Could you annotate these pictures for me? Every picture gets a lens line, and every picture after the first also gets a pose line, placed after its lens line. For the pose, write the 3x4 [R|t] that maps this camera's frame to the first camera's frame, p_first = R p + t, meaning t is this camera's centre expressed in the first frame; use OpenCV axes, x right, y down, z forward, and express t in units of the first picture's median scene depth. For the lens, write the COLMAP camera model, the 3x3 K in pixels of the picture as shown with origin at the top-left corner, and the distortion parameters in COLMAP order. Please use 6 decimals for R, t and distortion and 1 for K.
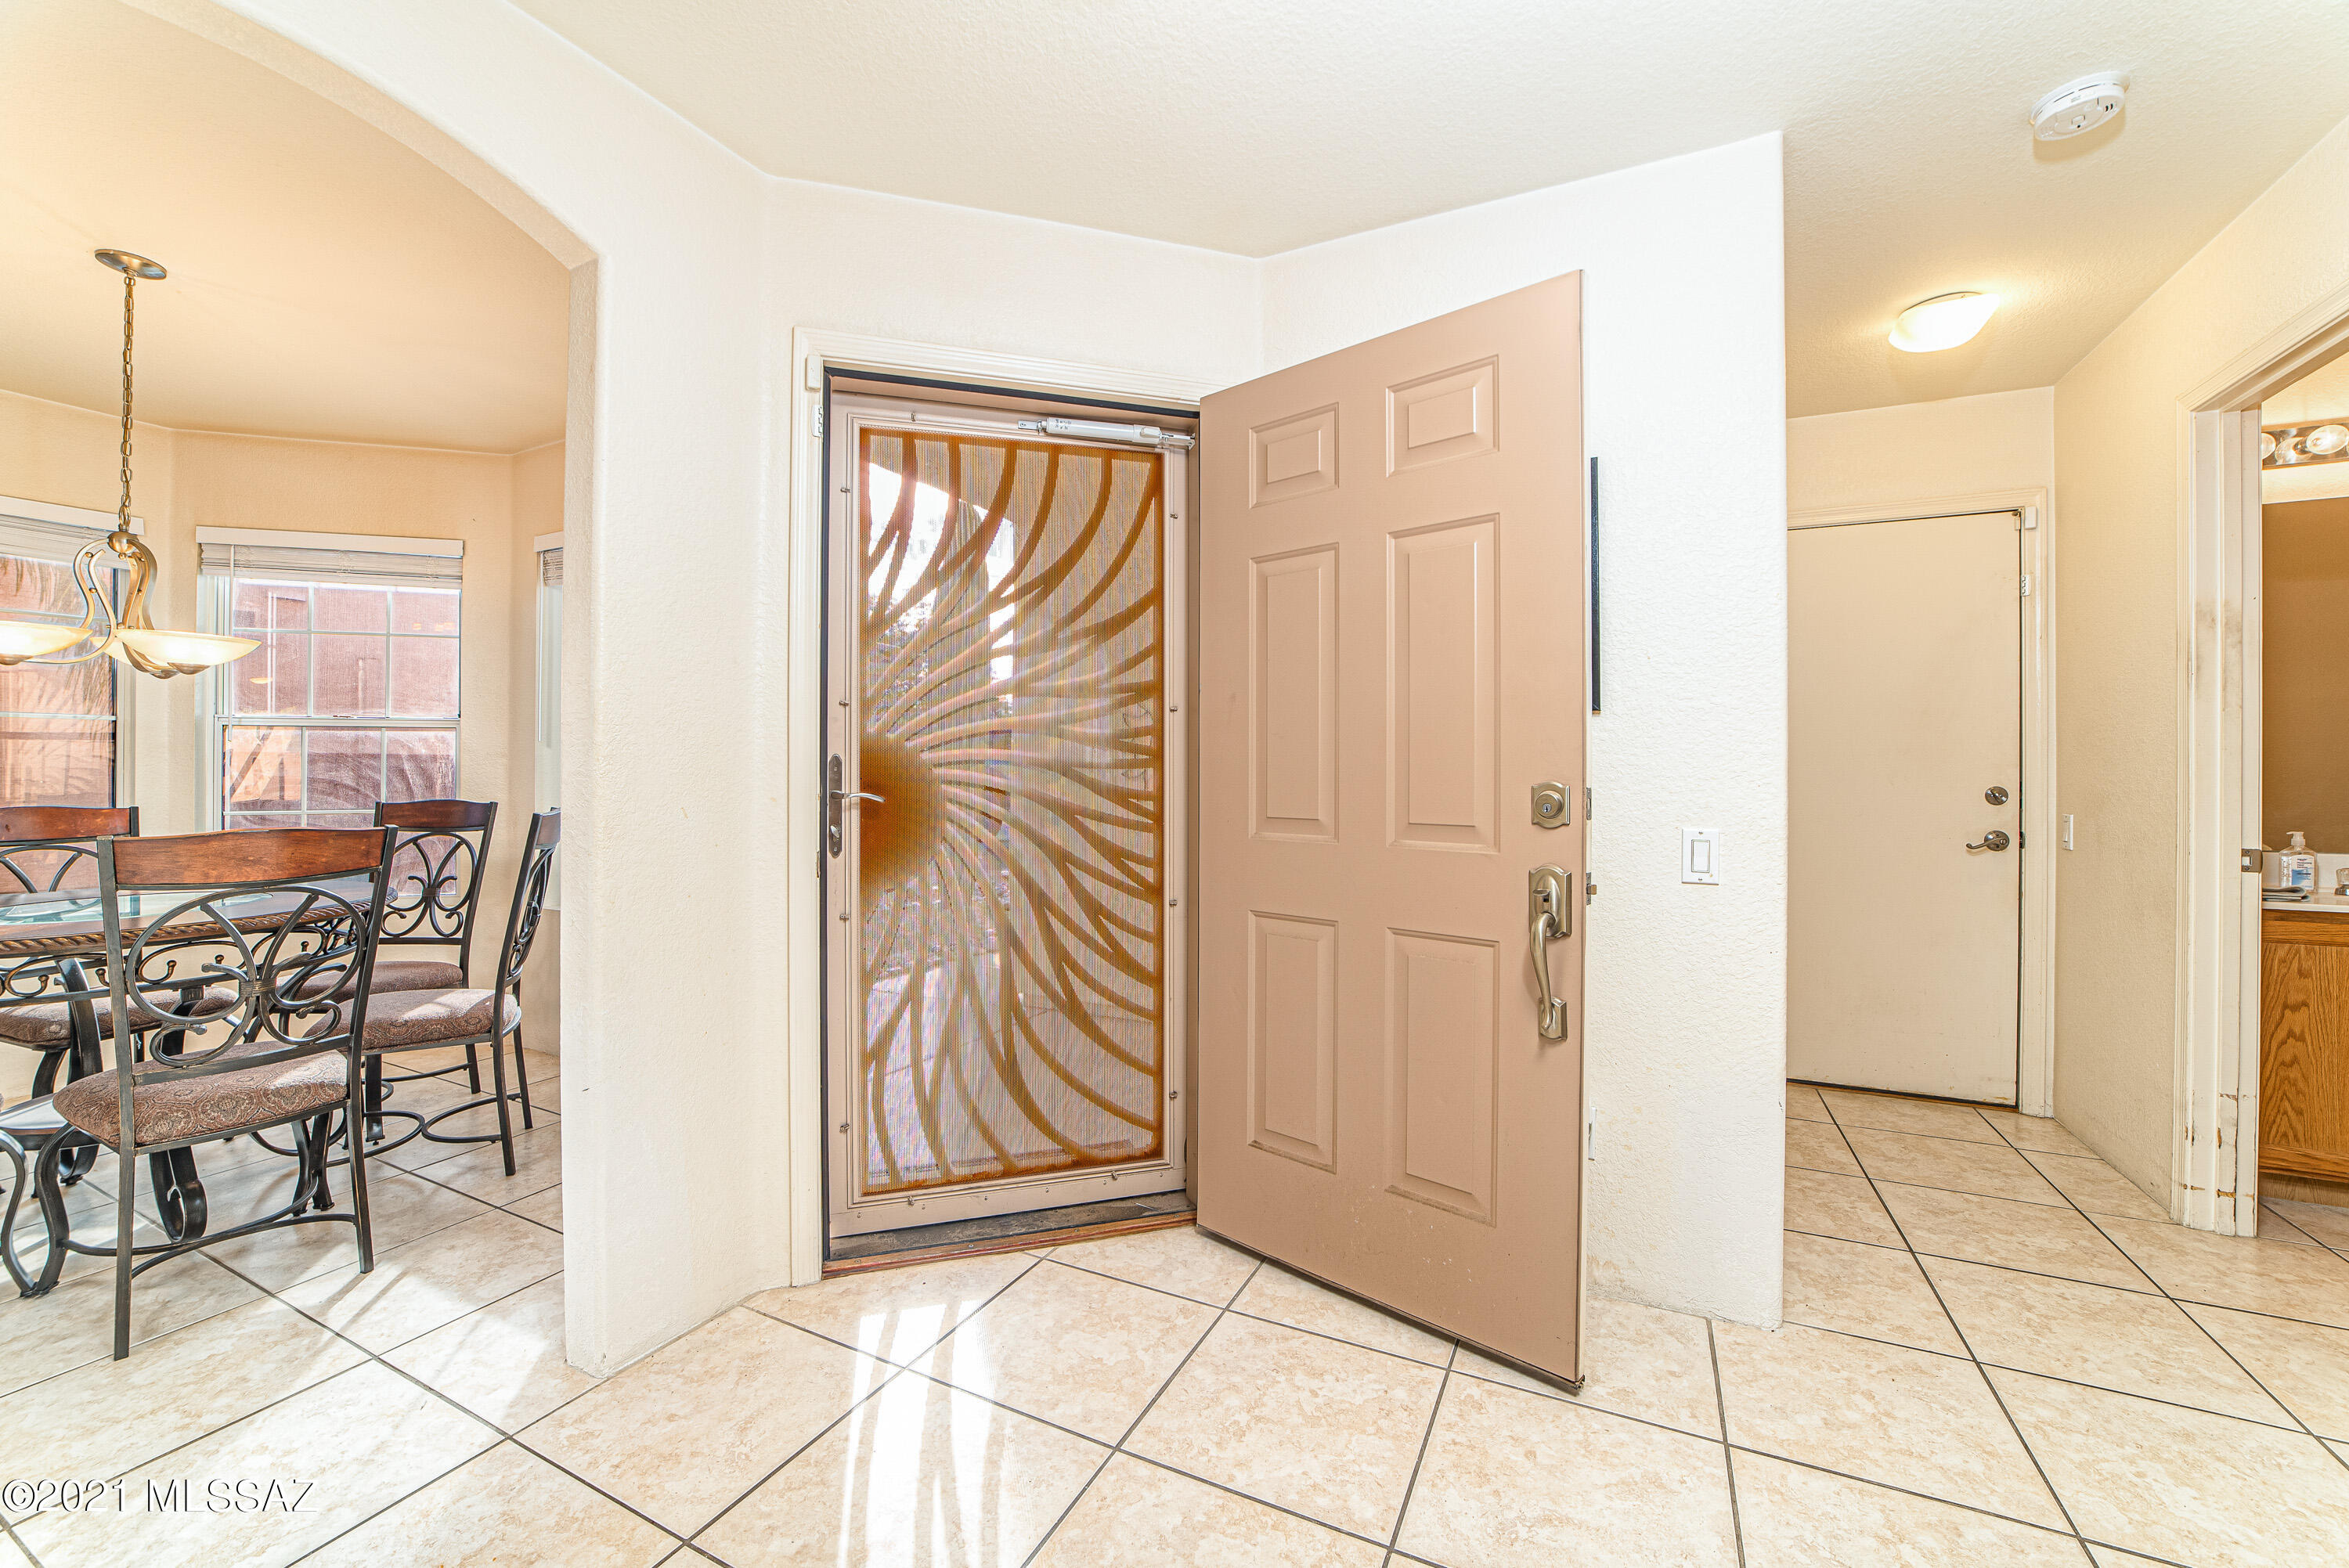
lens RADIAL K [[932.3, 0, 1169.6], [0, 932.3, 767.0], [0, 0, 1]] dist [-0.036875, 0.008542]
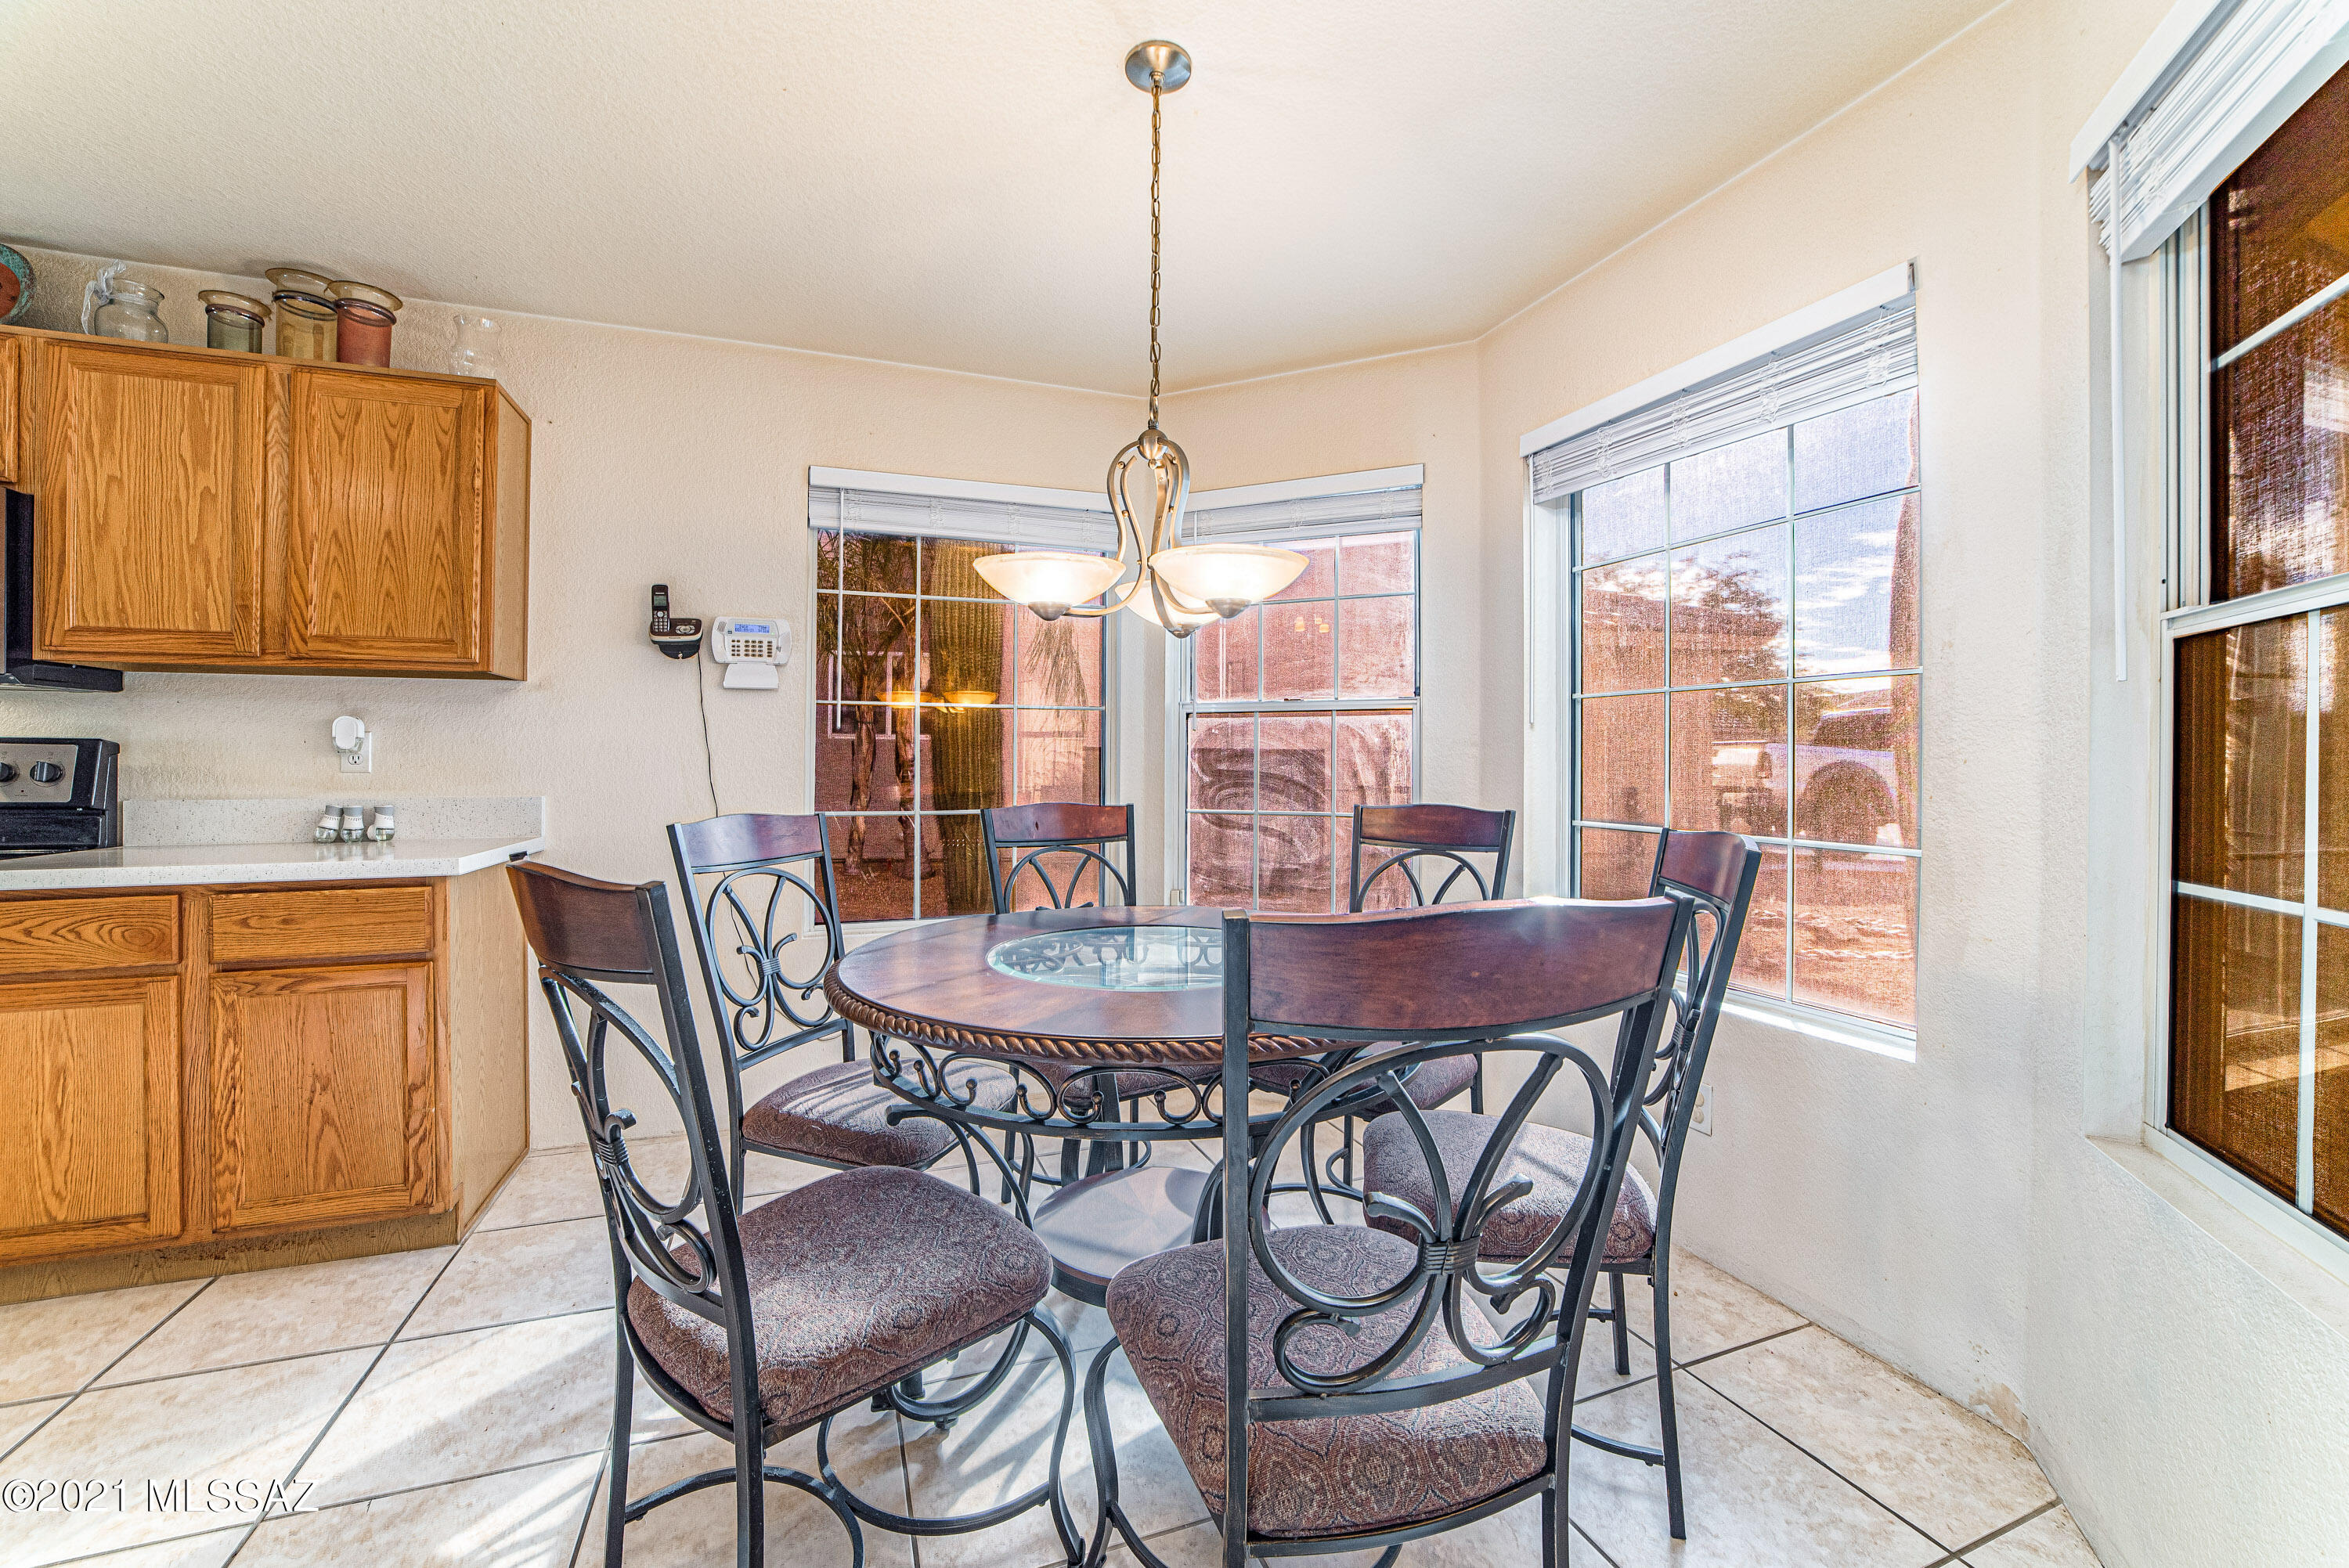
lens RADIAL K [[932.3, 0, 1169.6], [0, 932.3, 767.0], [0, 0, 1]] dist [-0.036875, 0.008542]
pose [[0.733266, 0.006038, -0.679915, -0.411284], [-0.003192, 0.999980, 0.005438, 0.002291], [0.679934, -0.001817, 0.733271, 0.295291]]
